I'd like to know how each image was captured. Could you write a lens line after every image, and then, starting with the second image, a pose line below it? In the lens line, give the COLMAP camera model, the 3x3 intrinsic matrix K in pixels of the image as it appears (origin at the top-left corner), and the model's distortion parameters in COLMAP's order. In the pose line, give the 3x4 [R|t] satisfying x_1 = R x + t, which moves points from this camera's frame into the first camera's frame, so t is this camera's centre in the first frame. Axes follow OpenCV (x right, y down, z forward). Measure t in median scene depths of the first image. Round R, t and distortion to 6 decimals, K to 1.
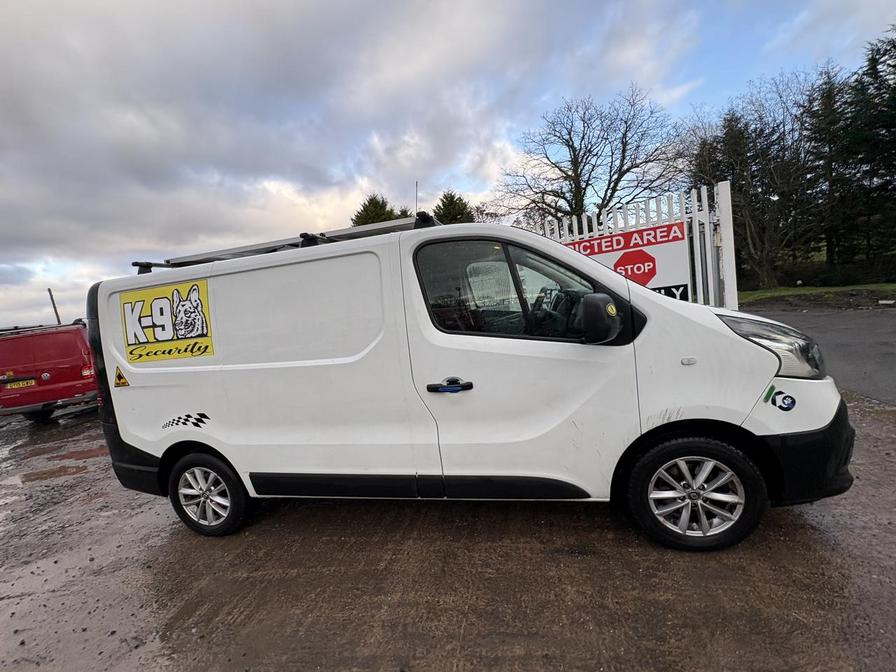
lens RADIAL K [[354.6, 0, 457.1], [0, 354.6, 335.0], [0, 0, 1]] dist [-0.002941, -0.000189]
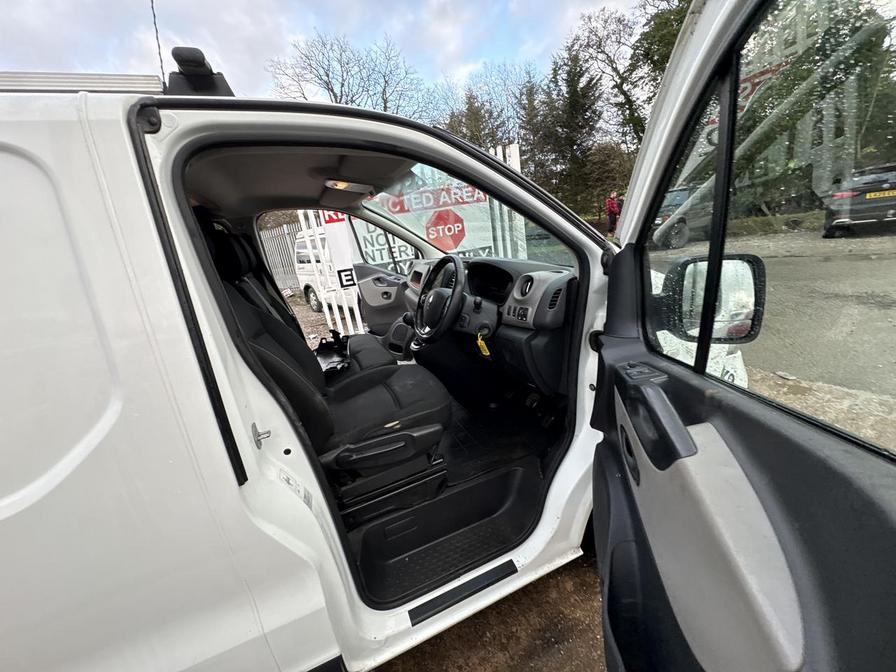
lens RADIAL K [[354.6, 0, 449.2], [0, 354.6, 336.2], [0, 0, 1]] dist [-0.002941, -0.000189]
pose [[0.827806, -0.147623, 0.541244, -0.043094], [0.089302, 0.987131, 0.132654, -0.032796], [-0.553862, -0.061477, 0.830336, 0.198559]]
